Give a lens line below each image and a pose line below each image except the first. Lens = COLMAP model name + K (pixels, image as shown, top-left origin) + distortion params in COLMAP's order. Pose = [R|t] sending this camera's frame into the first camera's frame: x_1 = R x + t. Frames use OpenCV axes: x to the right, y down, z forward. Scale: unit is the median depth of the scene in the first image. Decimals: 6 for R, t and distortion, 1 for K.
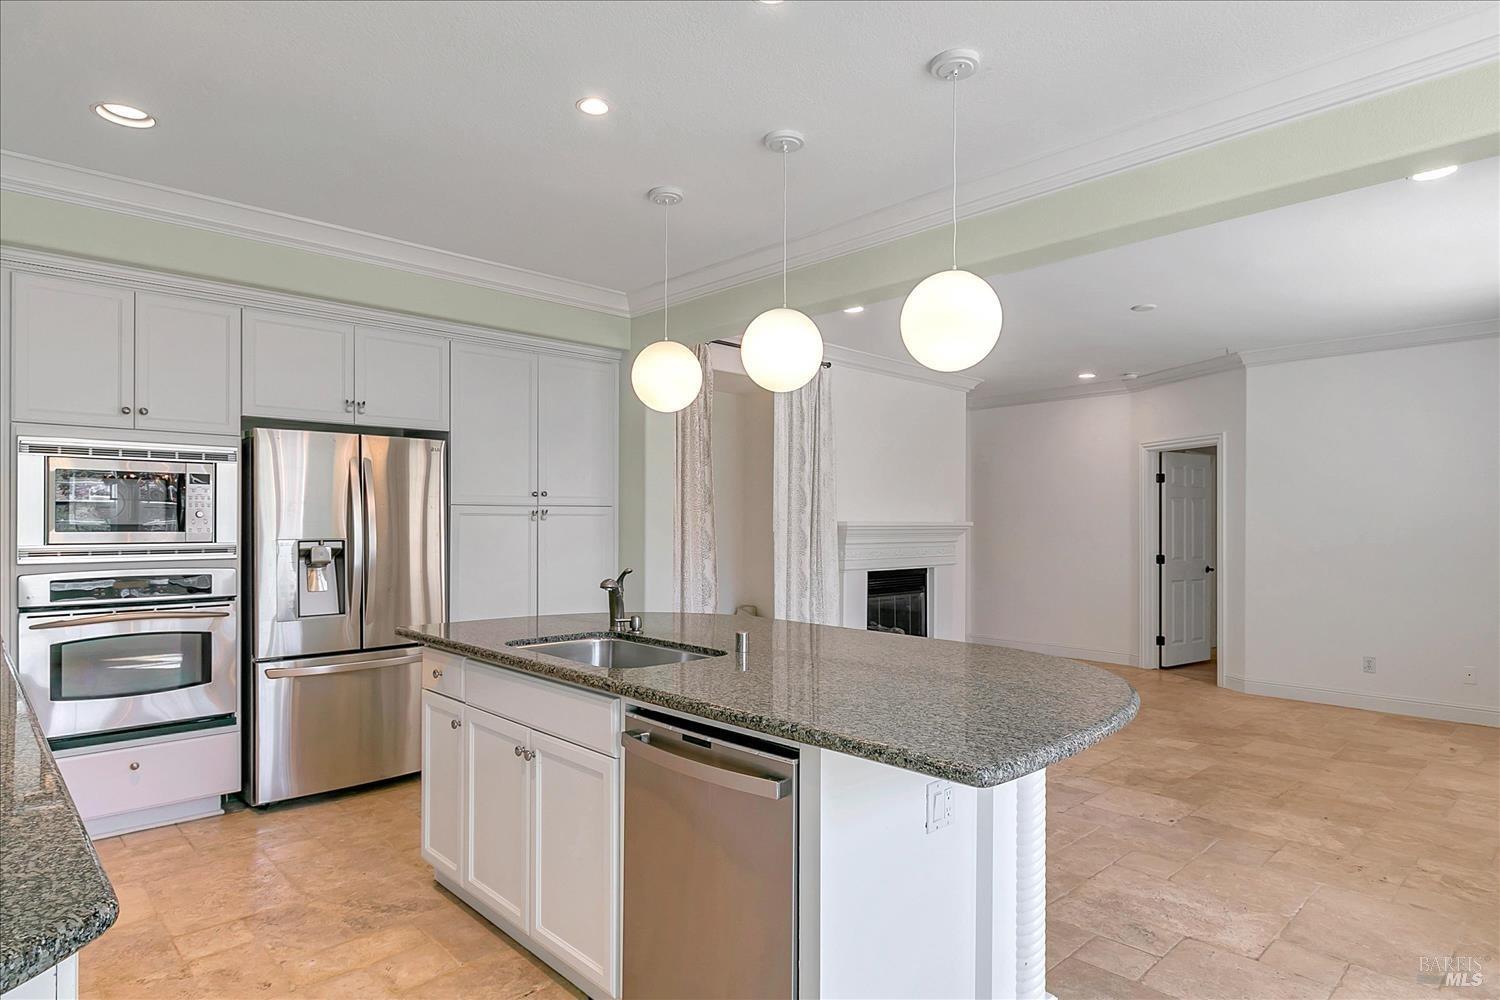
lens RADIAL K [[828.5, 0, 735.1], [0, 828.5, 519.8], [0, 0, 1]] dist [0.000063, -0.000777]
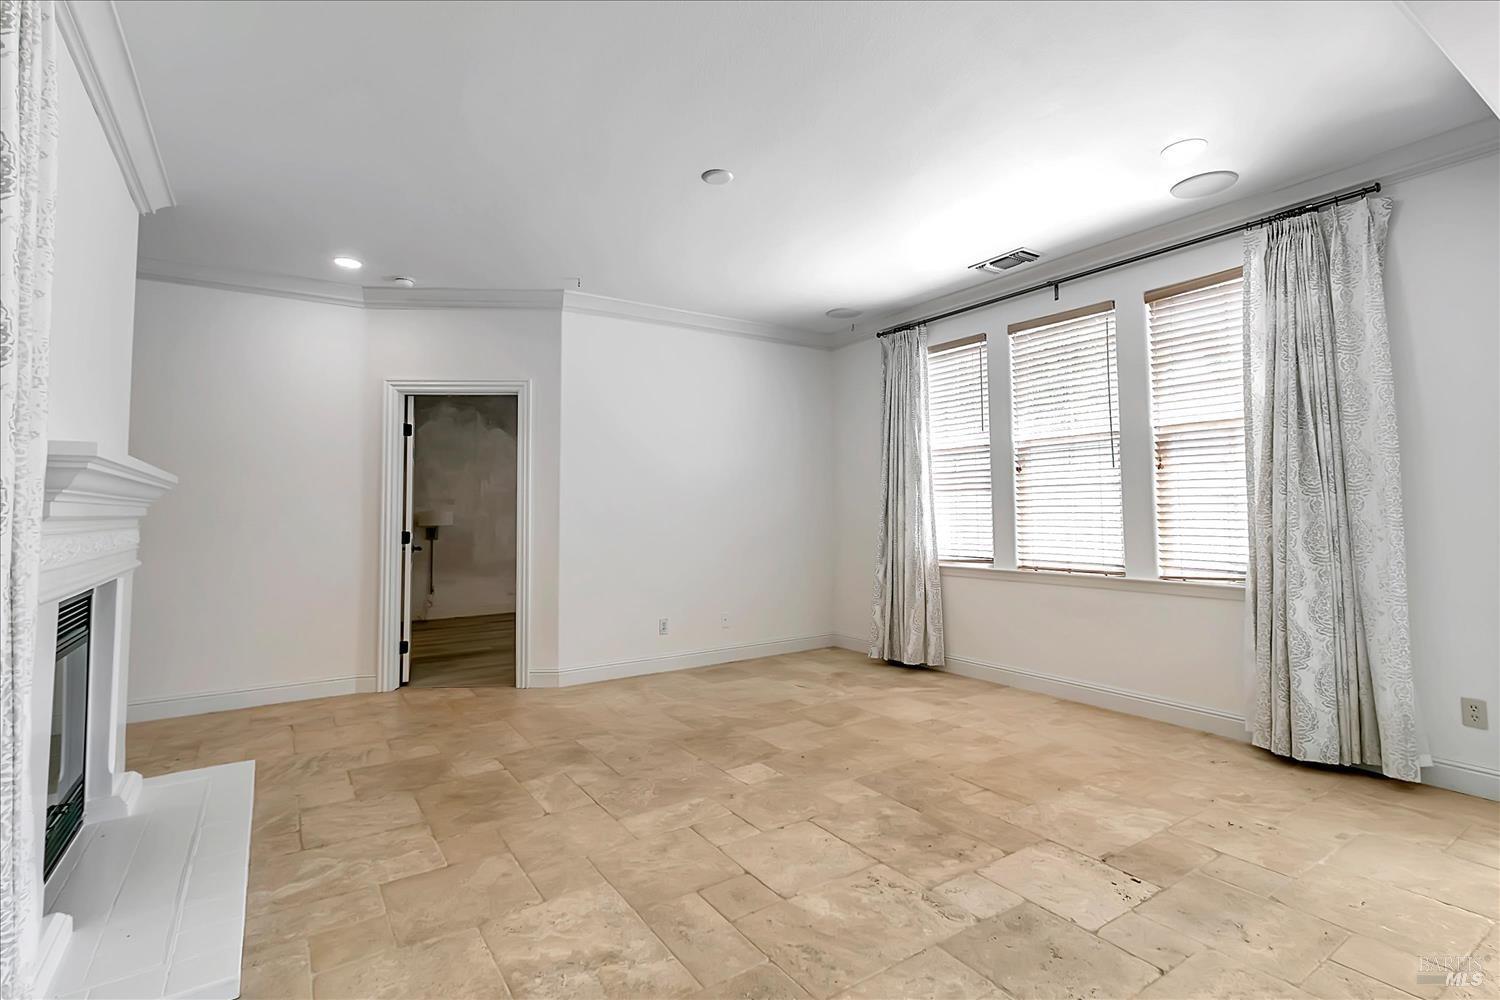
lens RADIAL K [[702.3, 0, 734.5], [0, 702.3, 467.8], [0, 0, 1]] dist [-0.000648, -0.000674]
pose [[0.172339, 0.054952, 0.983504, -0.102885], [0.006994, 0.998349, -0.057007, 0.035869], [-0.985013, 0.016703, 0.171670, 0.941375]]
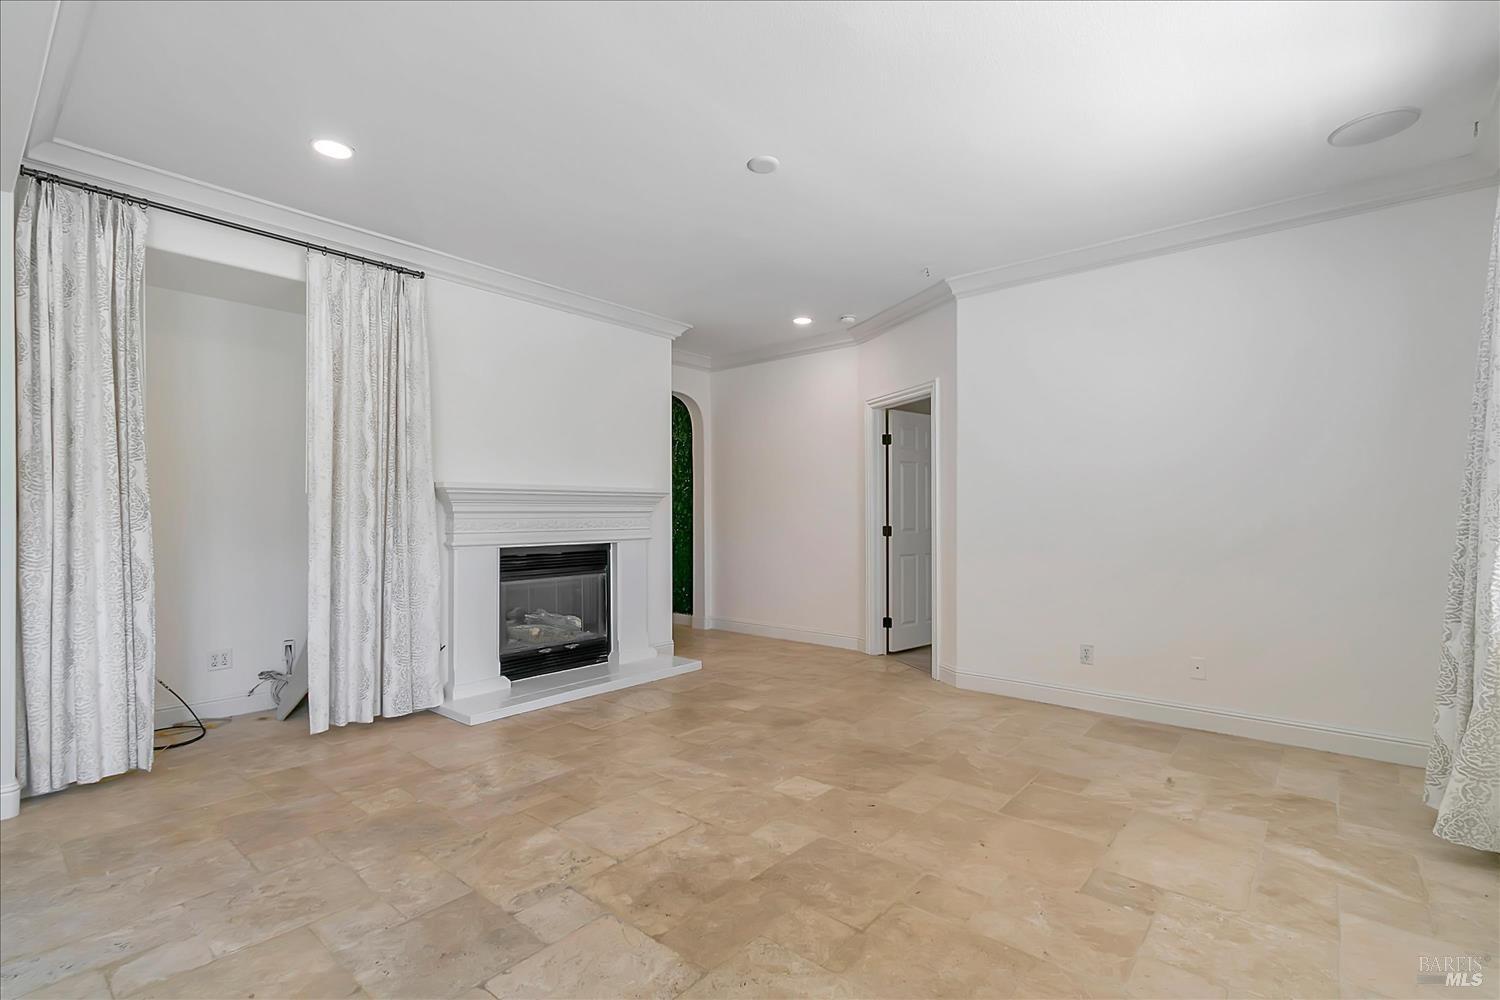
lens RADIAL K [[685.5, 0, 737.9], [0, 685.5, 514.8], [0, 0, 1]] dist [0.004560, -0.000588]
pose [[0.994099, -0.006459, 0.108289, 0.434246], [0.005493, 0.999942, 0.009218, 0.035914], [-0.108342, -0.008569, 0.994077, 0.451699]]
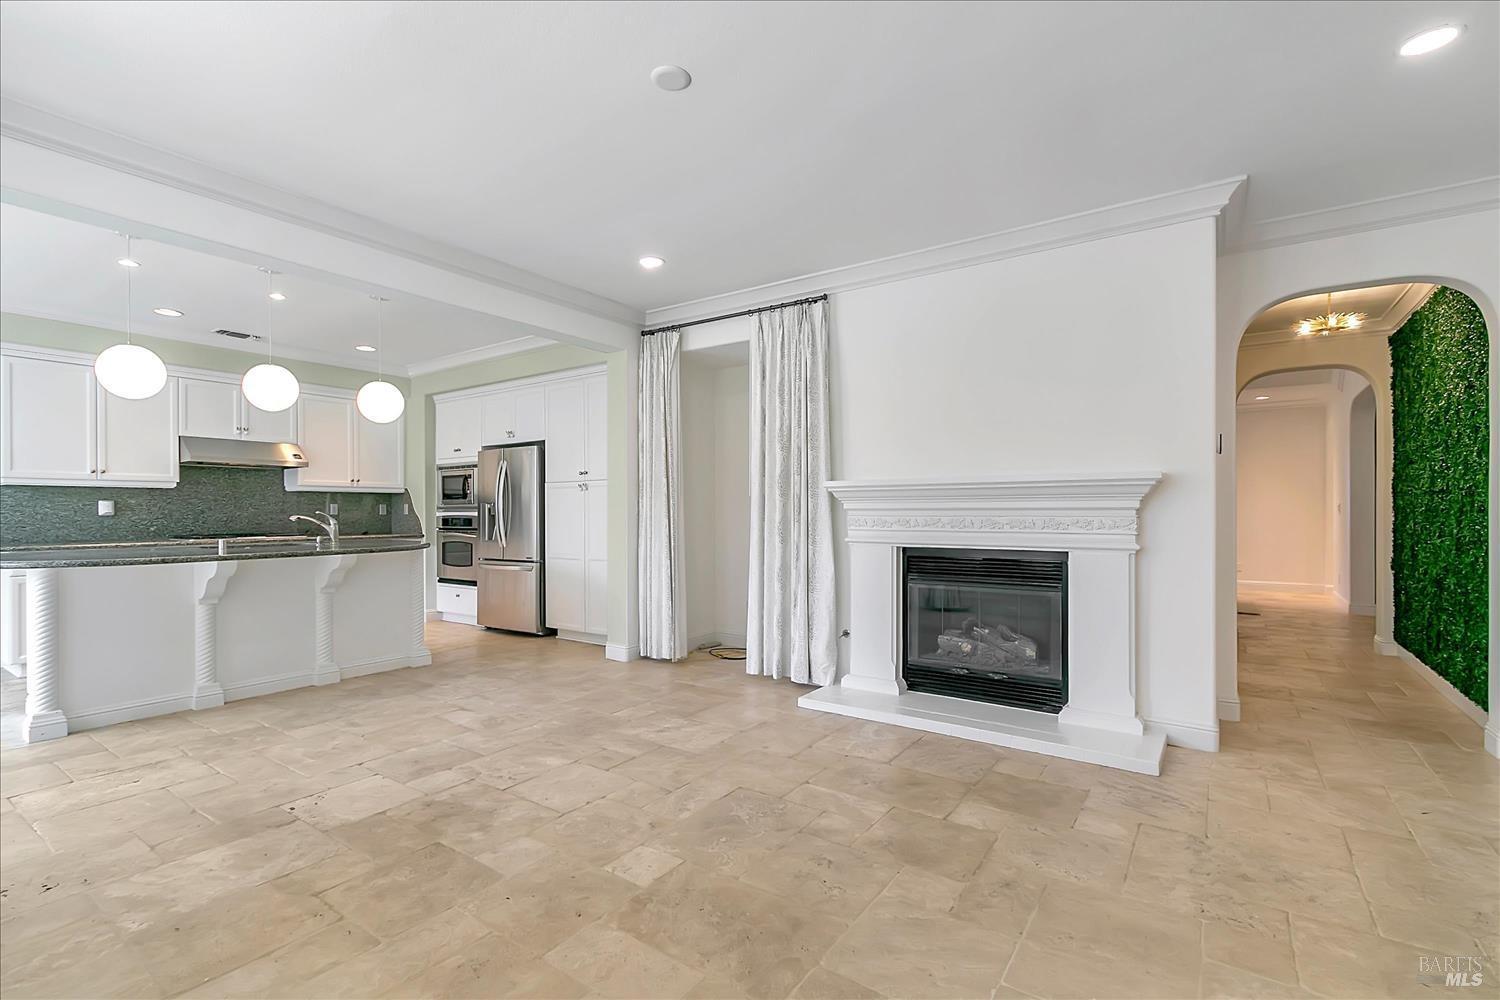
lens RADIAL K [[685.5, 0, 737.9], [0, 685.5, 514.8], [0, 0, 1]] dist [0.004560, -0.000588]
pose [[0.204082, 0.002403, -0.978951, 1.024015], [0.007161, 0.999967, 0.003947, 0.040872], [0.978927, -0.007816, 0.204058, 1.009616]]
